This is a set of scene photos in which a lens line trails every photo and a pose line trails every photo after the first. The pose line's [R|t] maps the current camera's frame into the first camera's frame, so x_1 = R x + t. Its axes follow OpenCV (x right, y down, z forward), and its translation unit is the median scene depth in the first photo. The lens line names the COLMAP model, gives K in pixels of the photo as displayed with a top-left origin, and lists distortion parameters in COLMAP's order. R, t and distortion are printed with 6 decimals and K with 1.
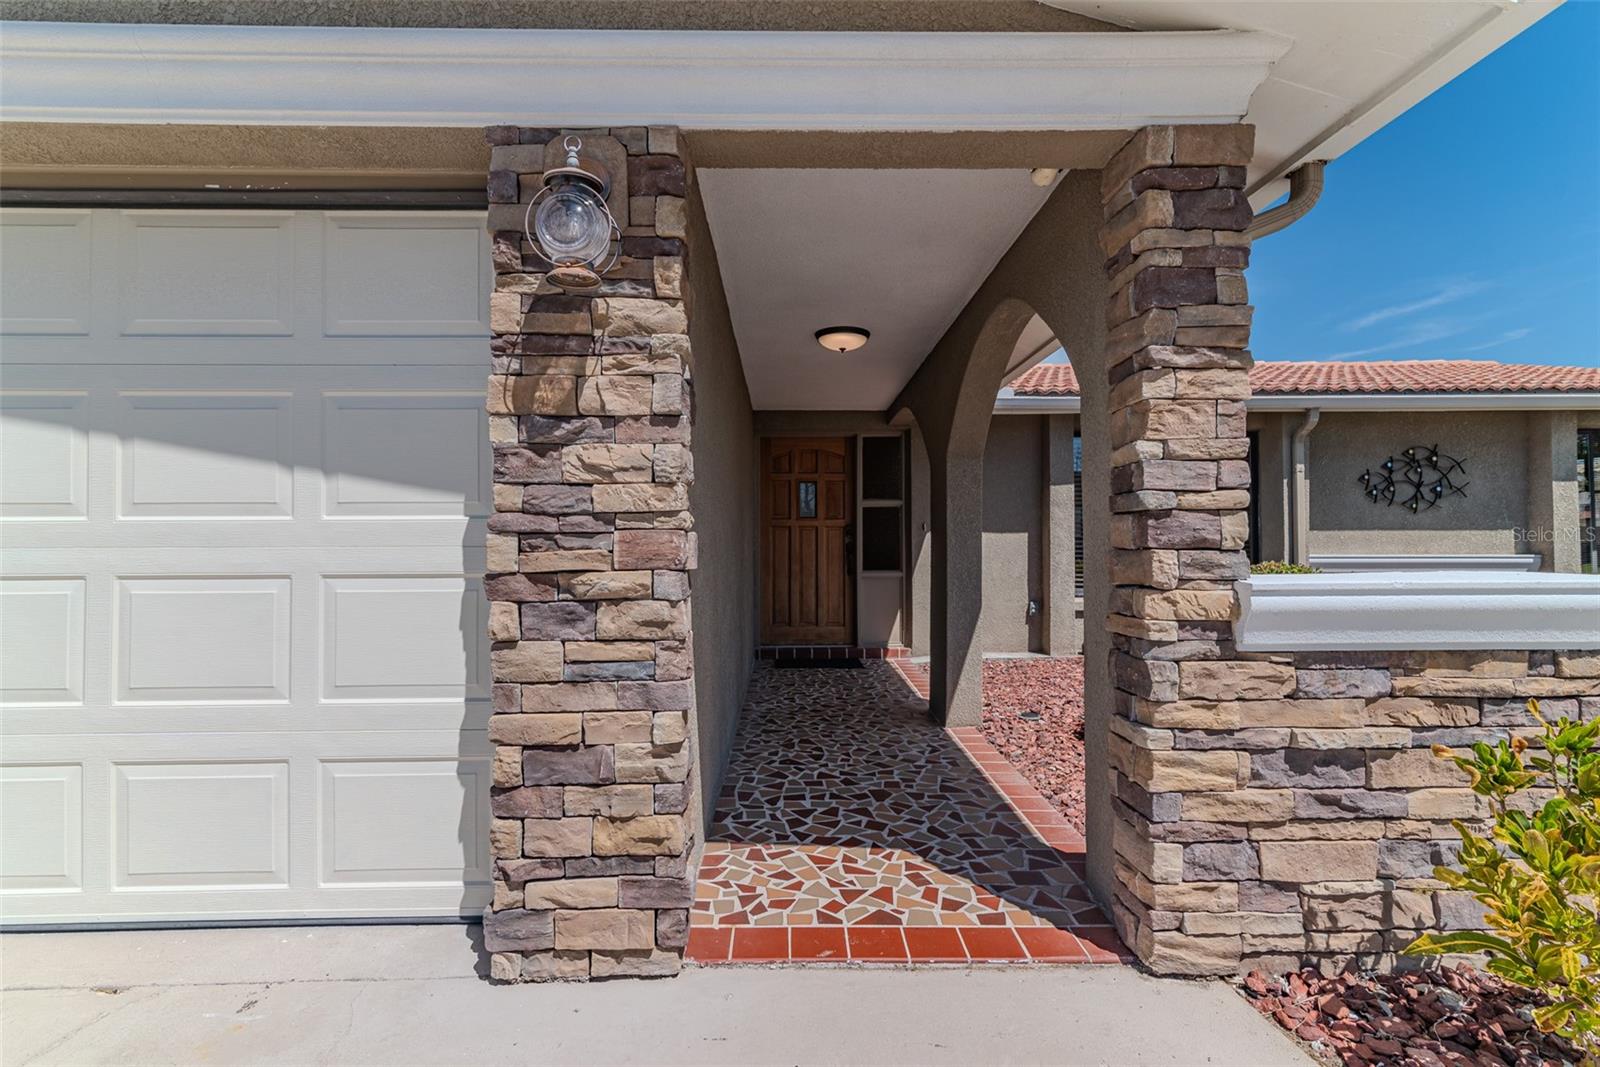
lens RADIAL K [[704.7, 0, 800.0], [0, 704.7, 533.5], [0, 0, 1]] dist [0.016074, -0.000145]
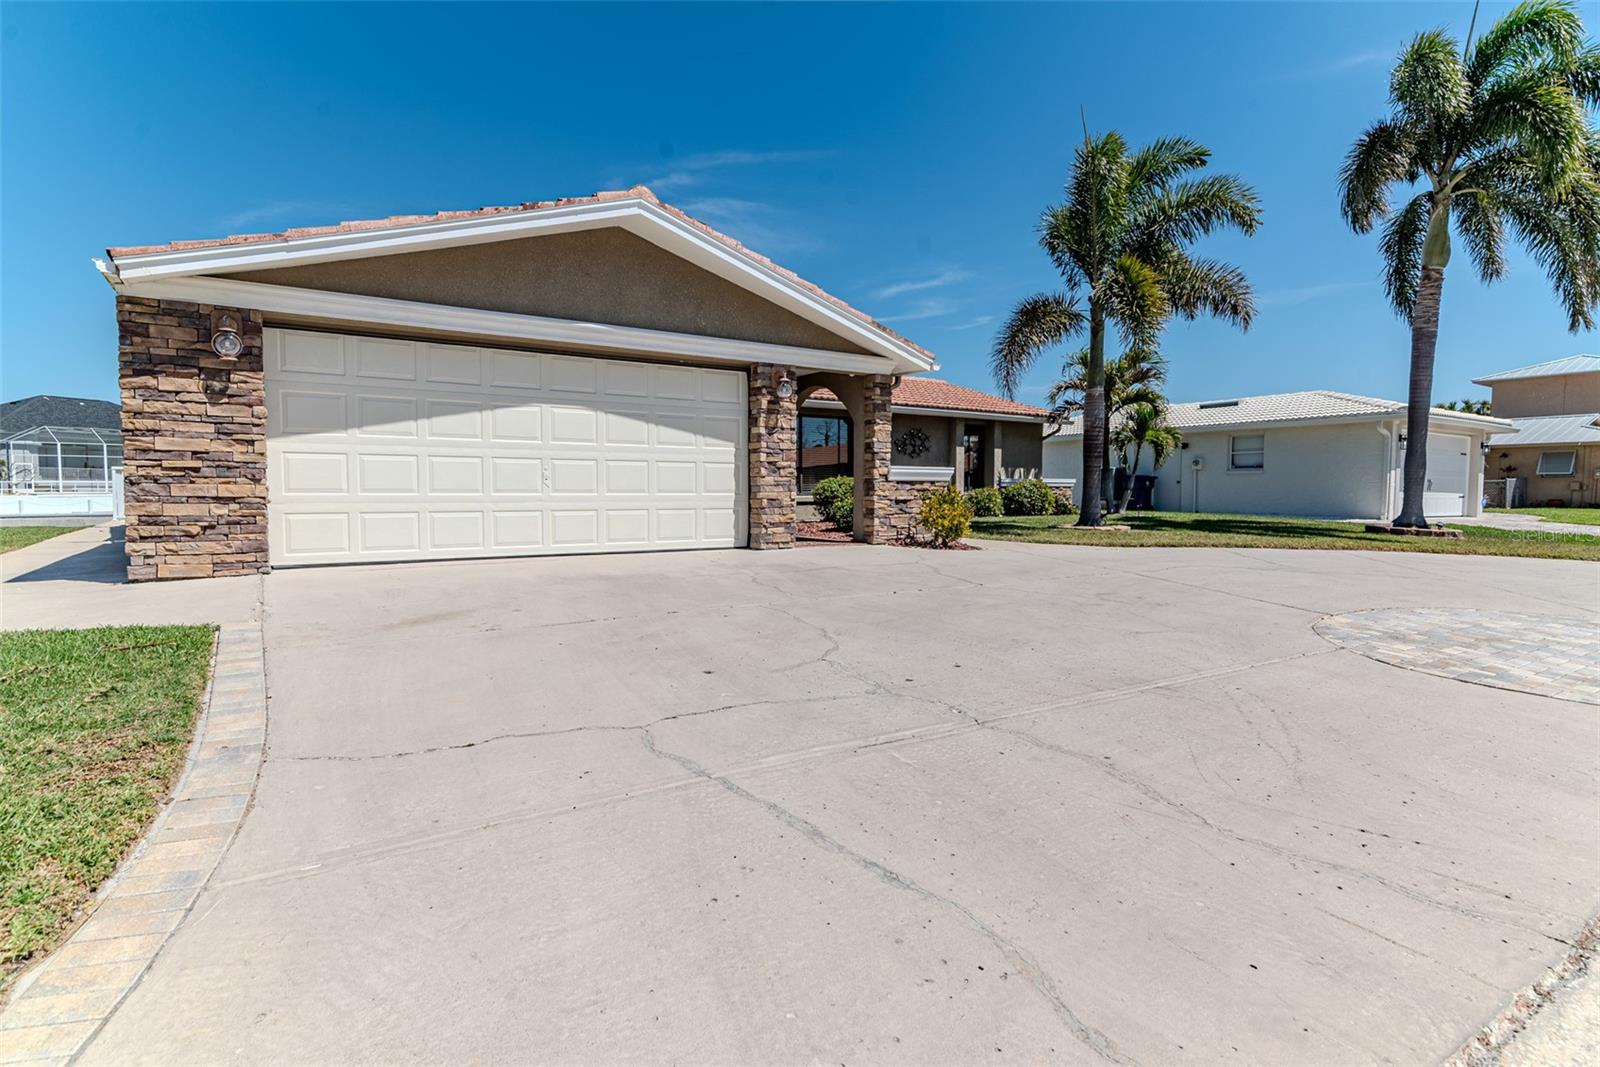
lens RADIAL K [[805.7, 0, 800.0], [0, 805.7, 533.5], [0, 0, 1]] dist [0.032665, -0.000031]
pose [[0.843721, -0.022613, 0.536306, -2.996466], [-0.013490, 0.997903, 0.063298, 0.186178], [-0.536613, -0.060641, 0.841647, -3.514244]]
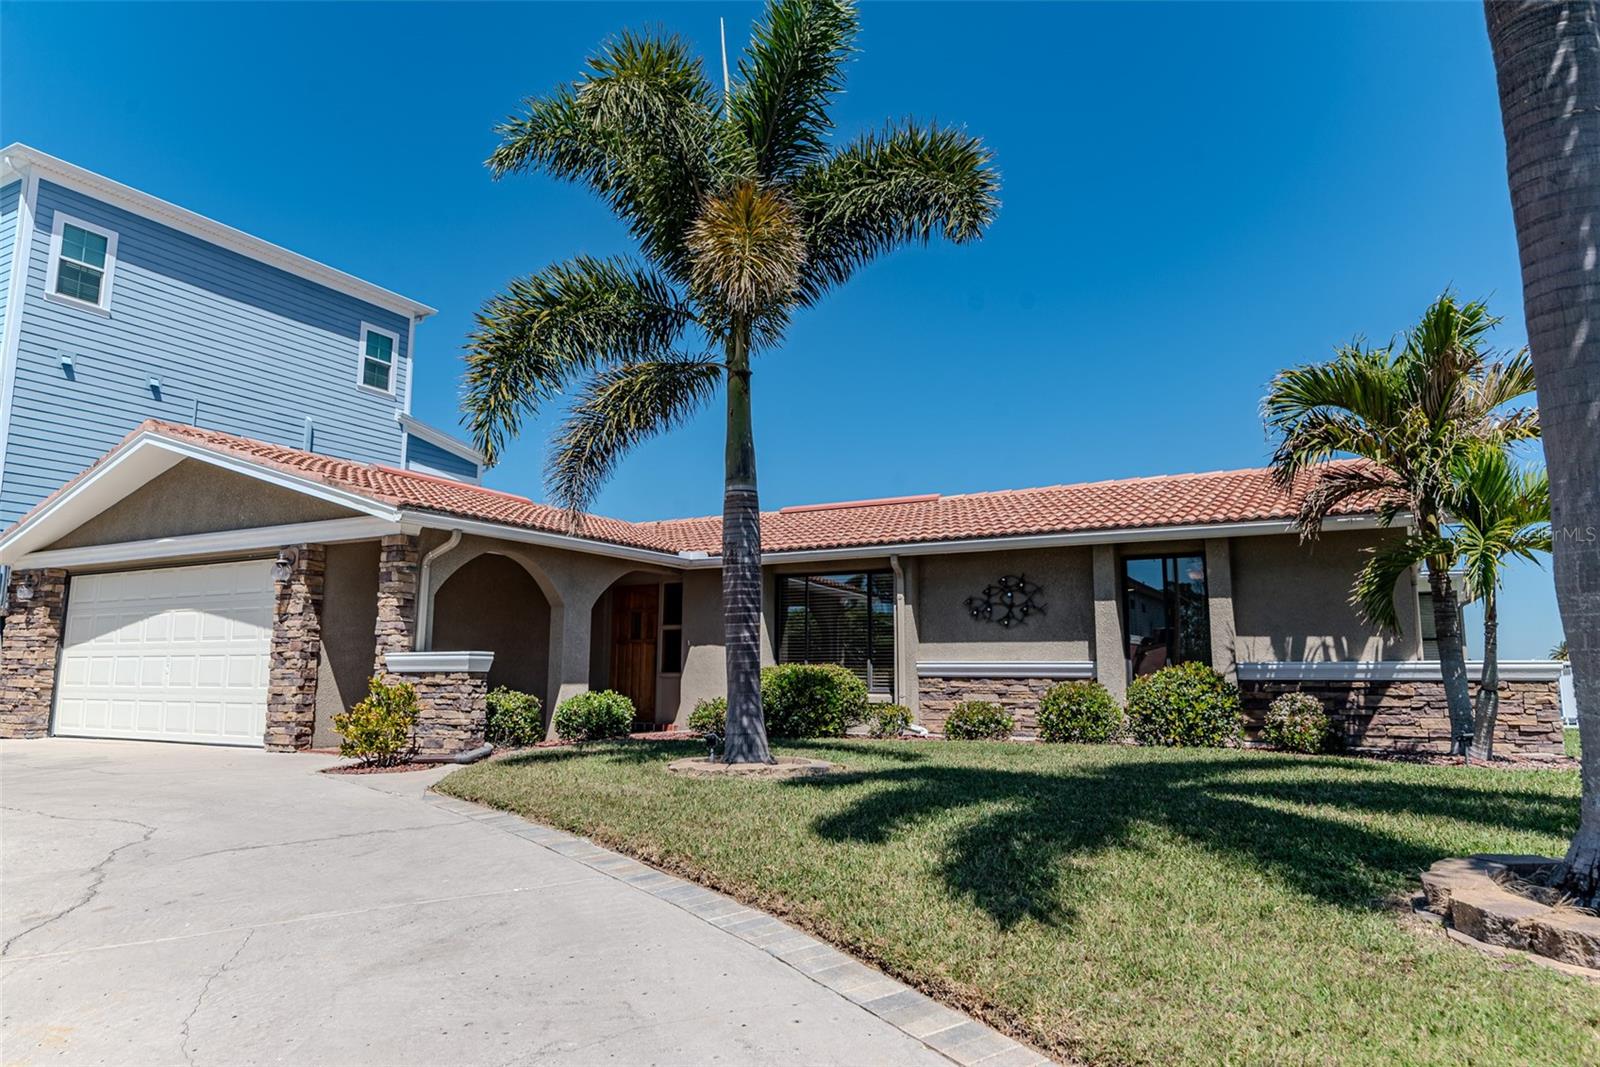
lens RADIAL K [[1024.3, 0, 833.7], [0, 1024.3, 533.8], [0, 0, 1]] dist [0.006389, 0.000460]
pose [[0.875684, -0.059872, -0.479159, 5.349082], [-0.000769, 0.992109, -0.125373, 0.118613], [0.482884, 0.110155, 0.868728, -2.701155]]
